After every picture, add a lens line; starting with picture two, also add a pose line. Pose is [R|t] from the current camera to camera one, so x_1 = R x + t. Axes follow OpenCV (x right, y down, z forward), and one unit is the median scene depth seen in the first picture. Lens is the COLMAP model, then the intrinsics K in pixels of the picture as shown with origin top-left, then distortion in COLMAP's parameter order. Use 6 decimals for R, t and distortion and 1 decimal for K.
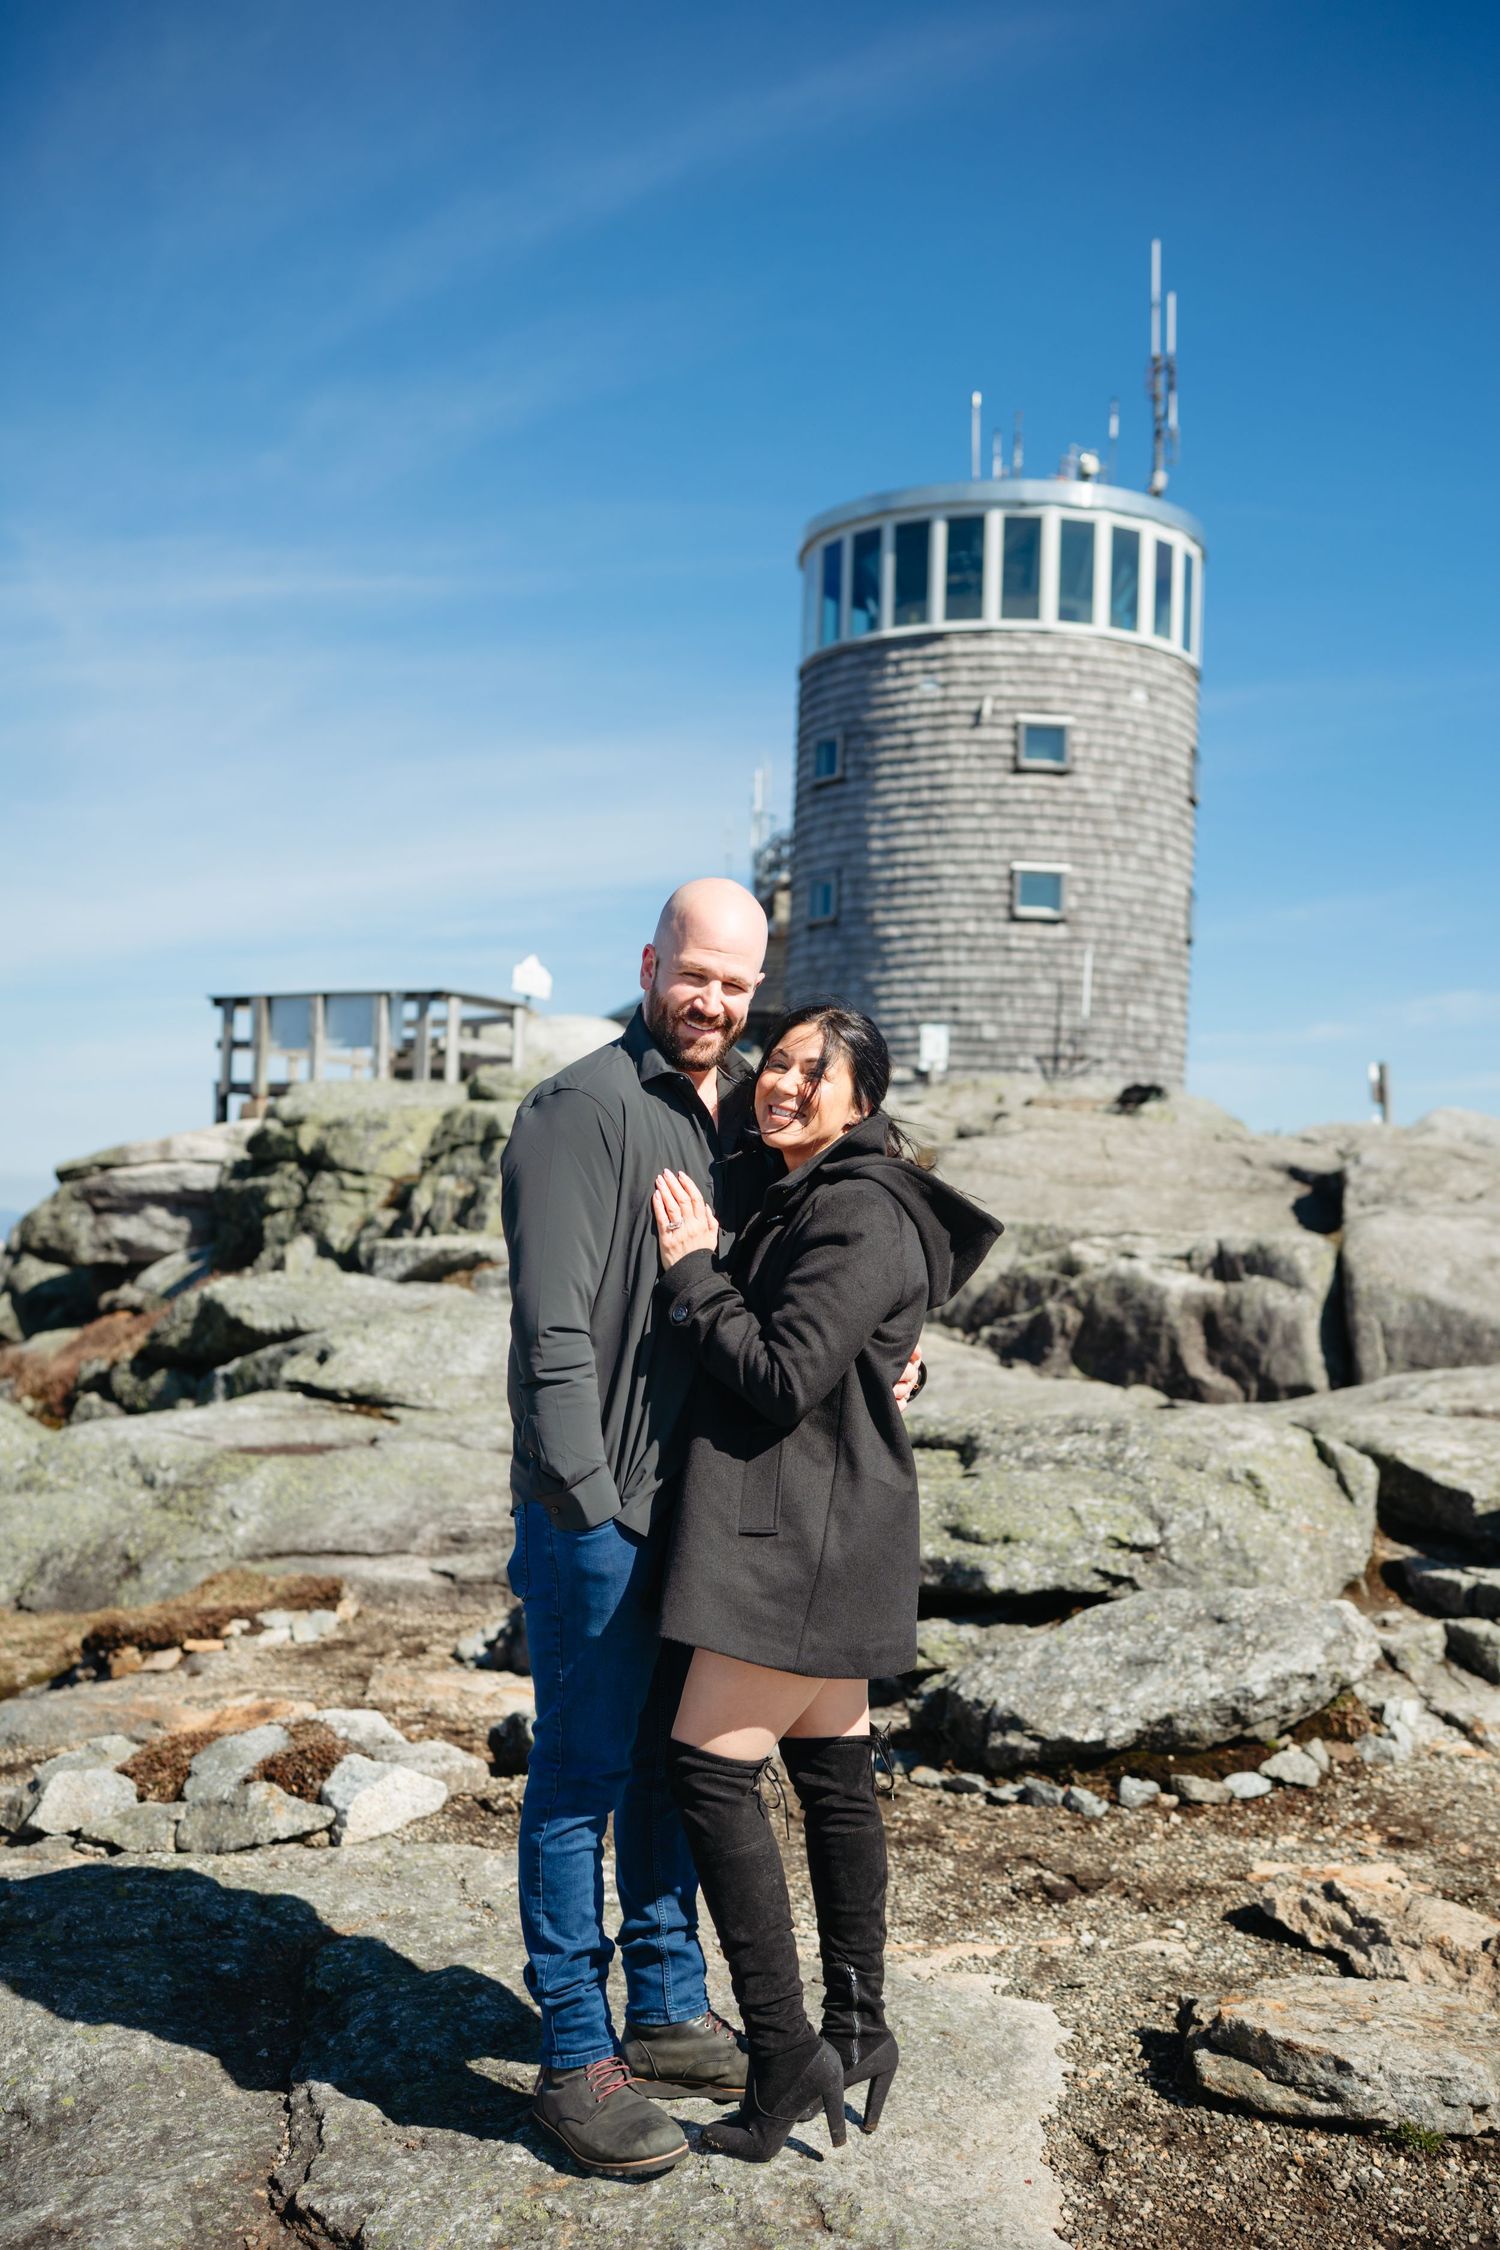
lens RADIAL K [[2108.5, 0, 745.2], [0, 2108.5, 1137.6], [0, 0, 1]] dist [0.001585, 0.000000]
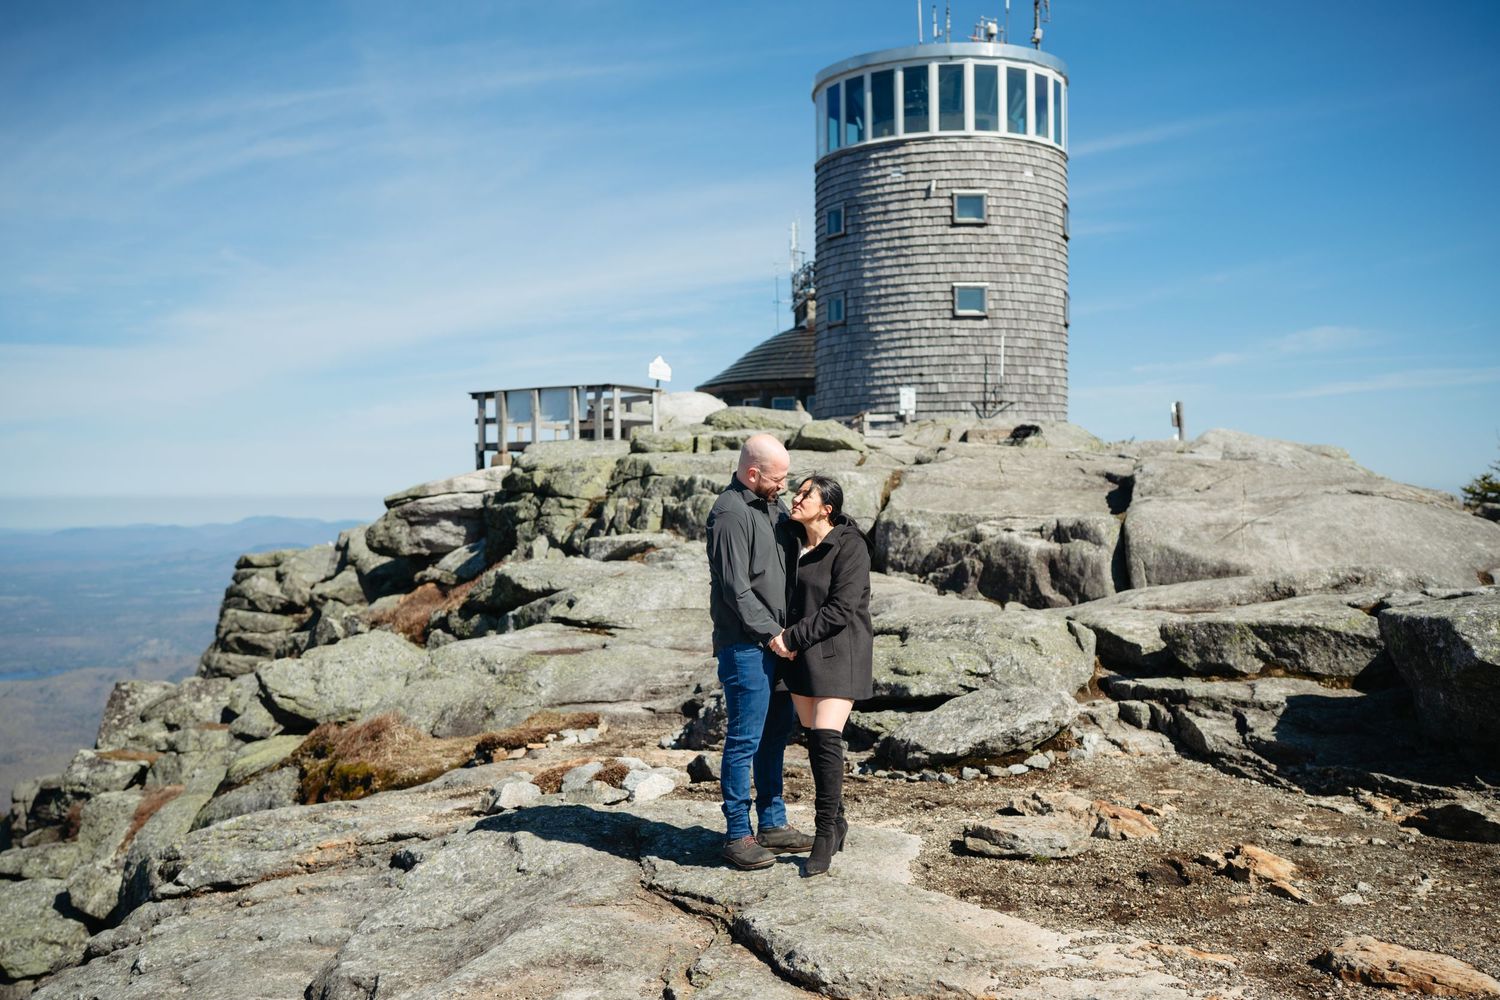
lens RADIAL K [[1405.6, 0, 754.0], [0, 1405.6, 497.3], [0, 0, 1]] dist [0.001585, 0.000000]
pose [[0.998657, -0.041747, -0.030673, 0.002793], [0.042748, 0.998549, 0.032739, -0.019456], [0.029262, -0.034006, 0.998993, -0.192864]]
